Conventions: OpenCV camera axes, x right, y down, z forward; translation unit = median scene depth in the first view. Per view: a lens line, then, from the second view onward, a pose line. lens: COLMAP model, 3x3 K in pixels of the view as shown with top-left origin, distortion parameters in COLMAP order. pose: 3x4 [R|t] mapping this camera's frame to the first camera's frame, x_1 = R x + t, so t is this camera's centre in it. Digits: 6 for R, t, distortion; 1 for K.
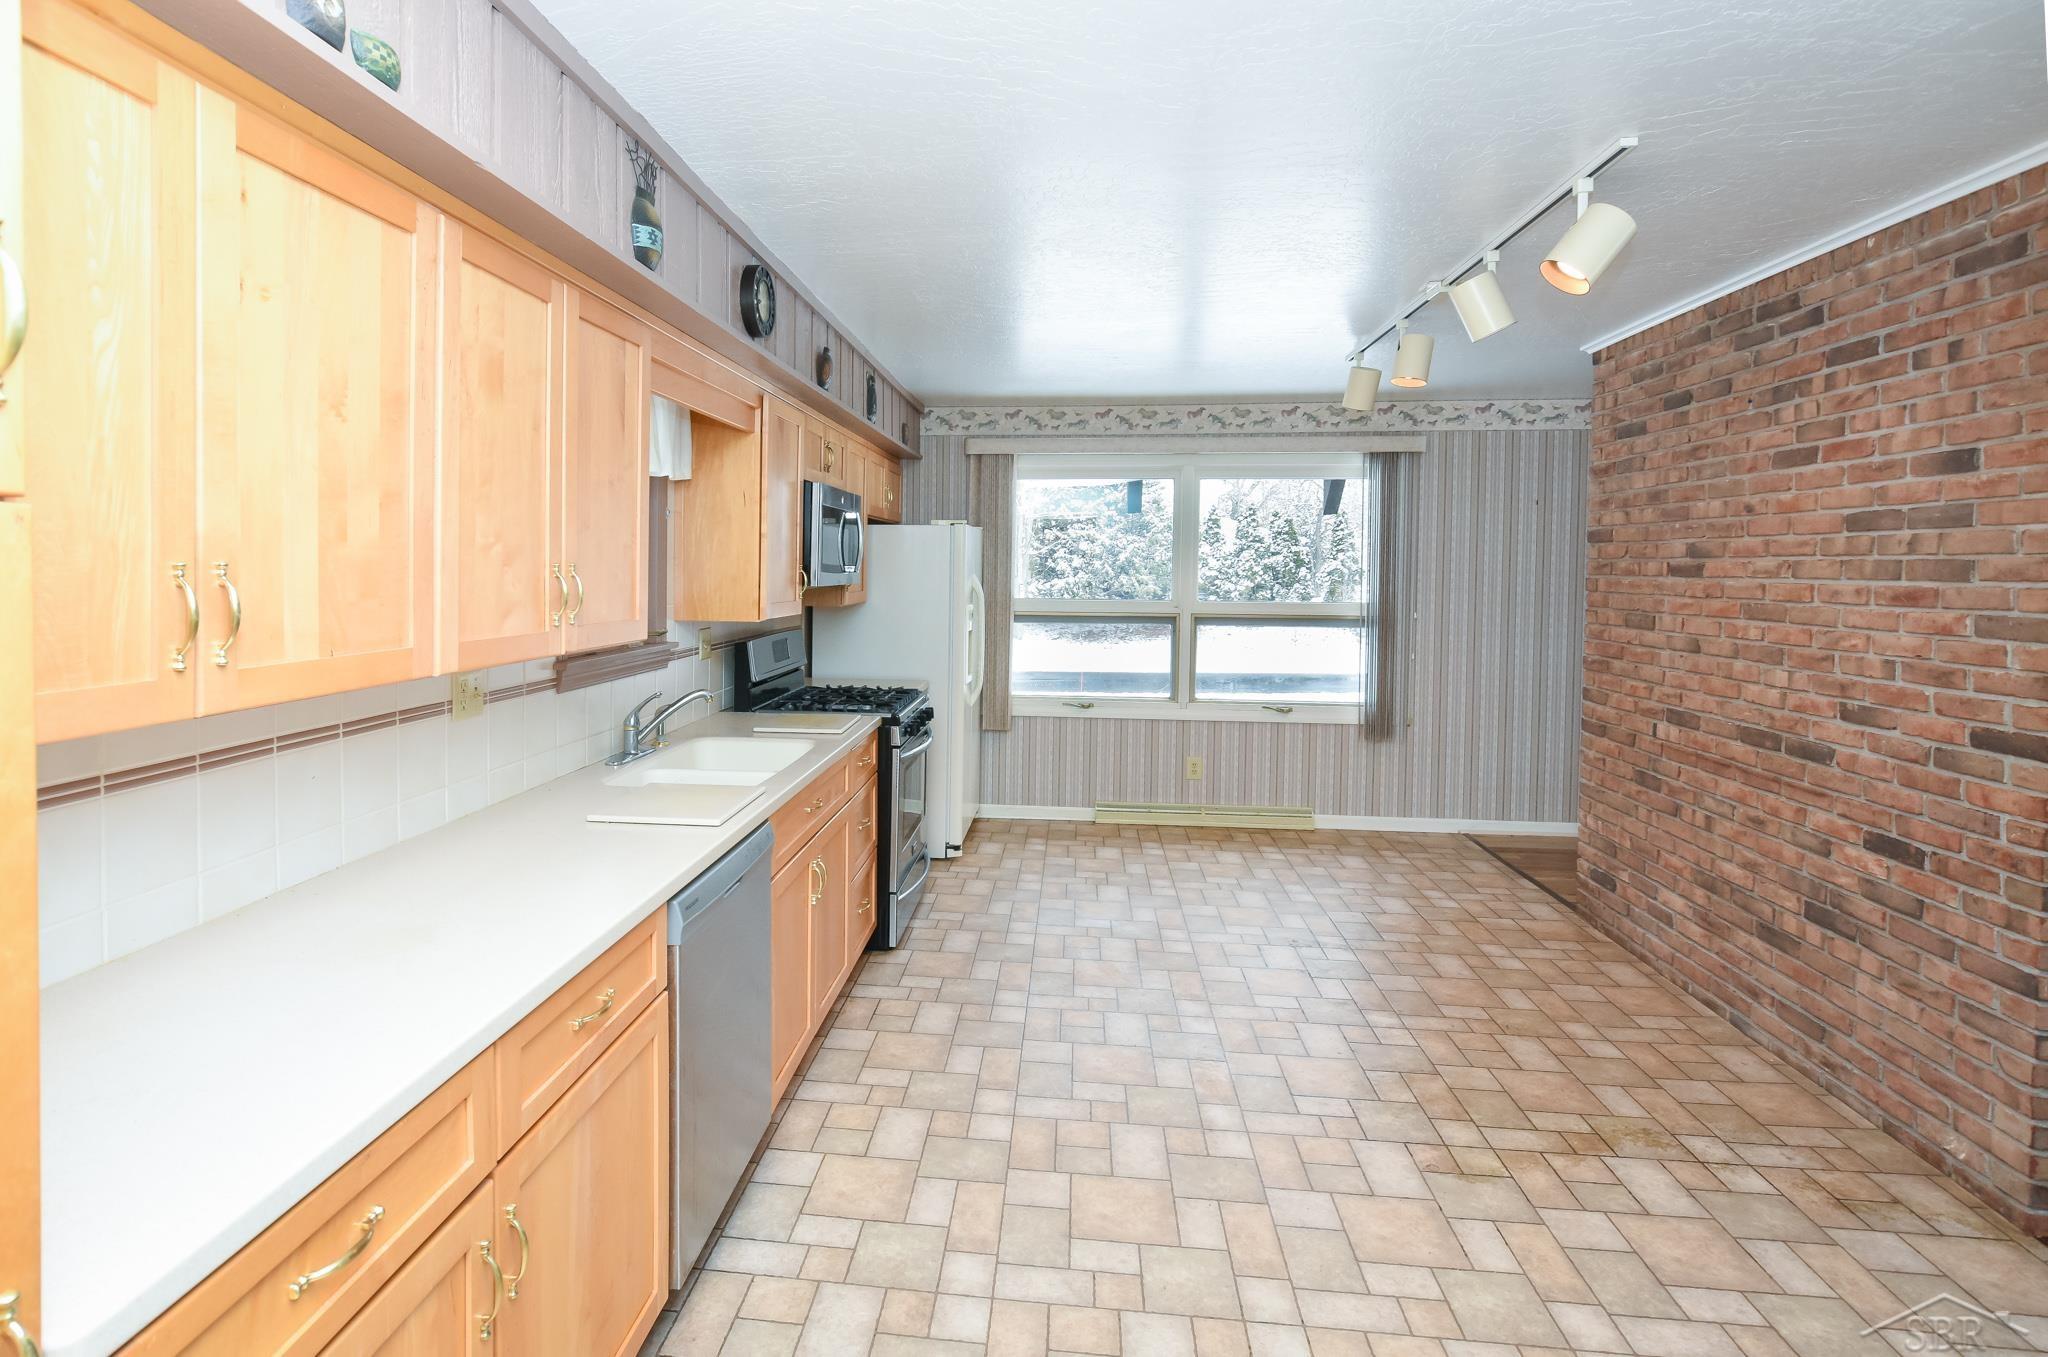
lens RADIAL K [[1017.4, 0, 1023.6], [0, 1017.4, 600.0], [0, 0, 1]] dist [-0.001748, -0.000873]
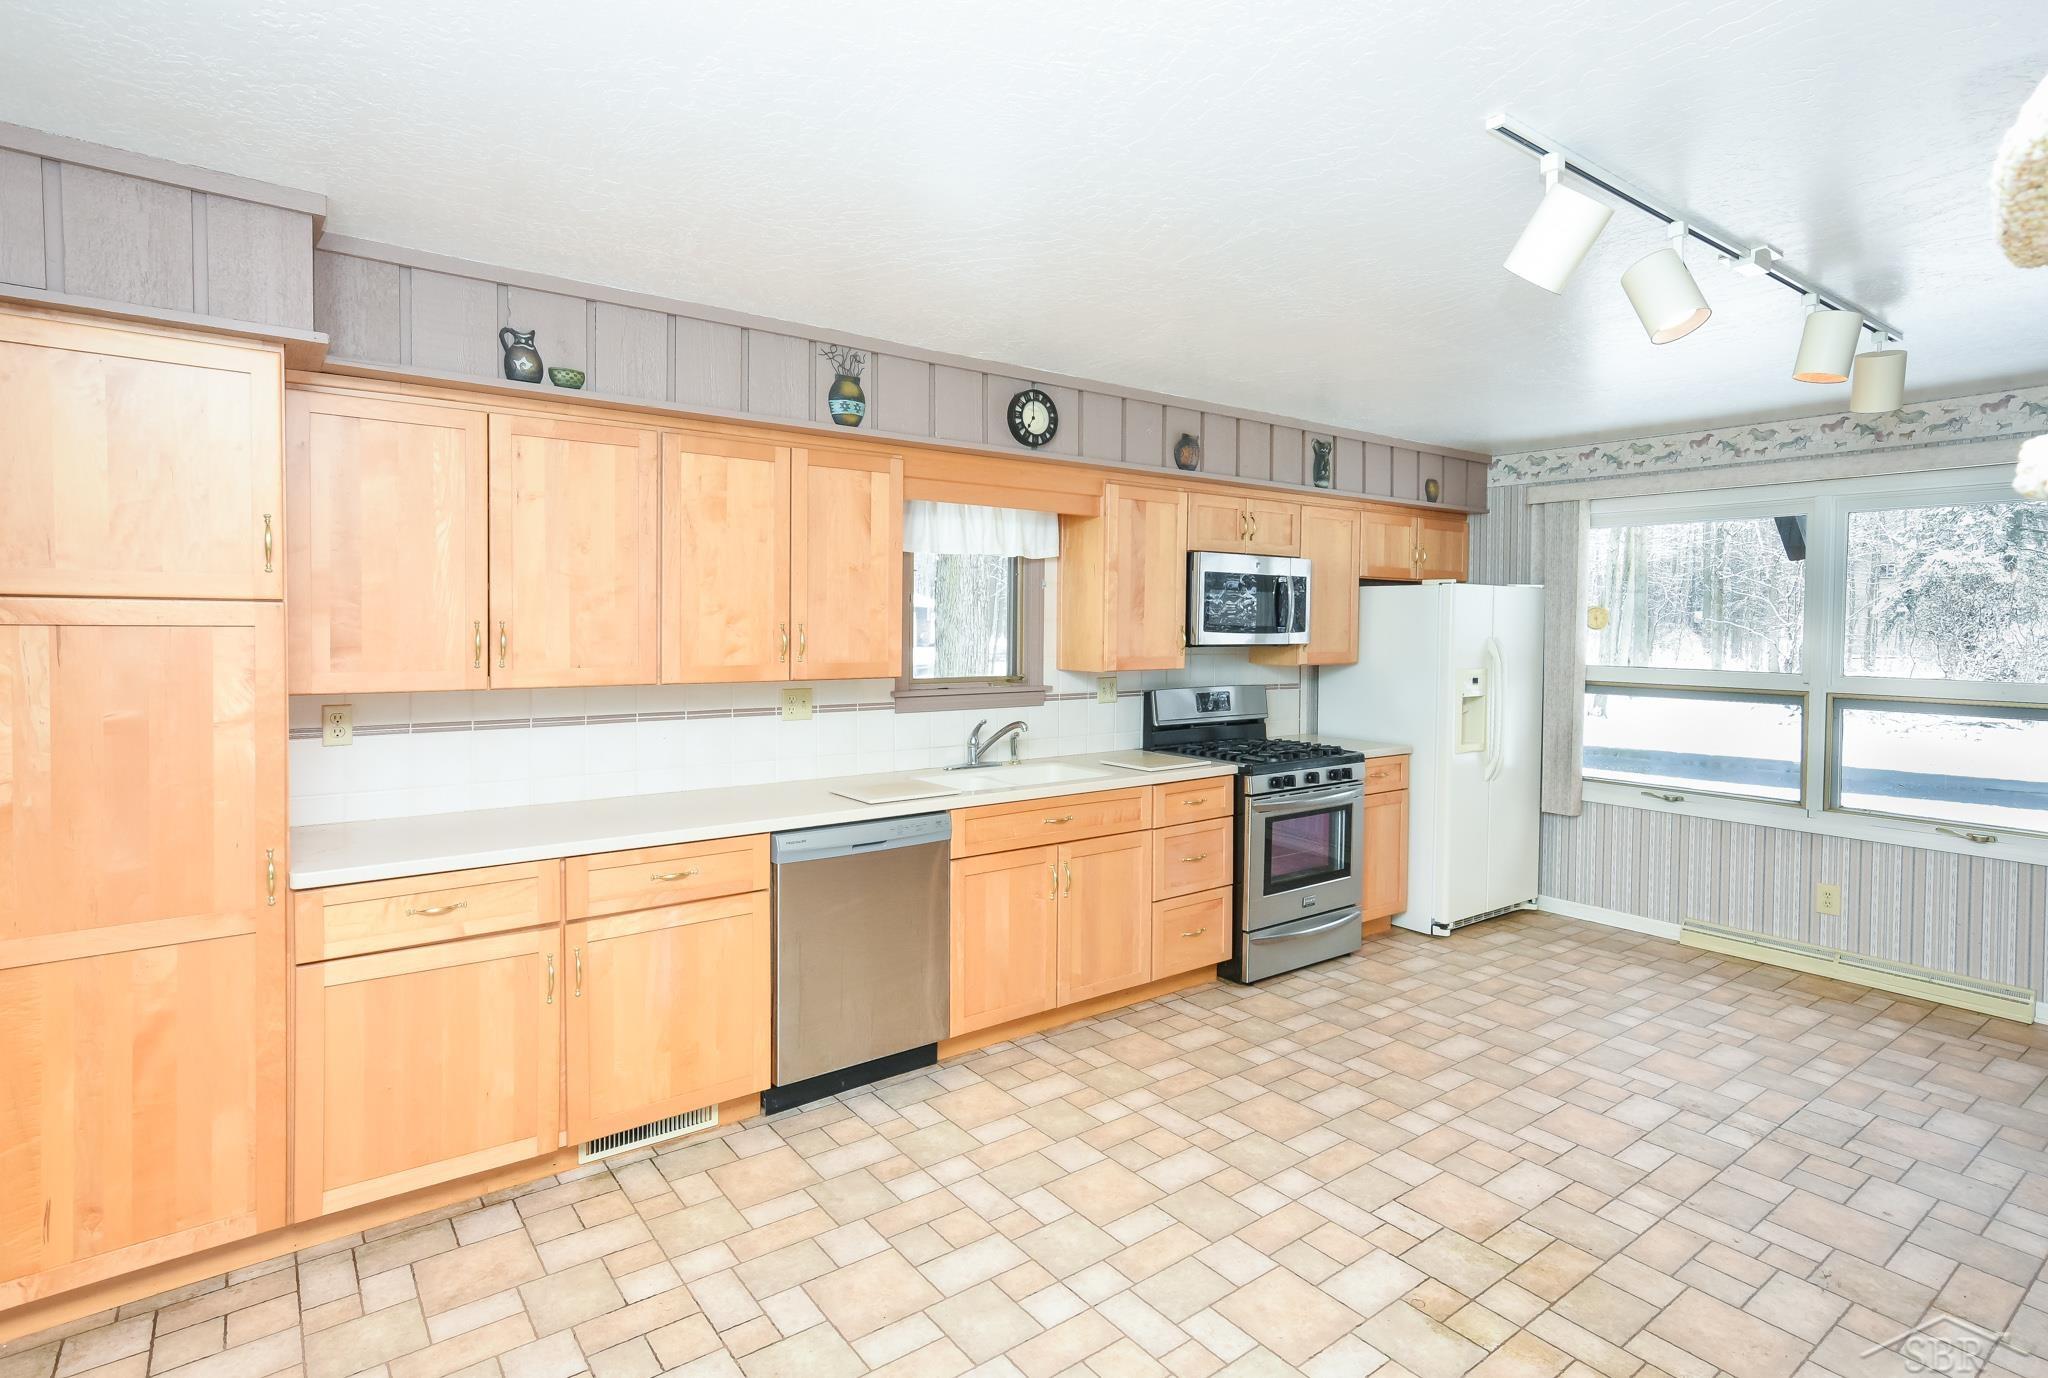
lens RADIAL K [[1029.2, 0, 1022.9], [0, 1029.2, 629.1], [0, 0, 1]] dist [0.098822, -0.062716]
pose [[0.706921, 0.004021, -0.707281, 0.303294], [-0.021915, 0.999628, -0.016220, -0.007389], [0.706953, 0.026966, 0.706746, 0.022537]]
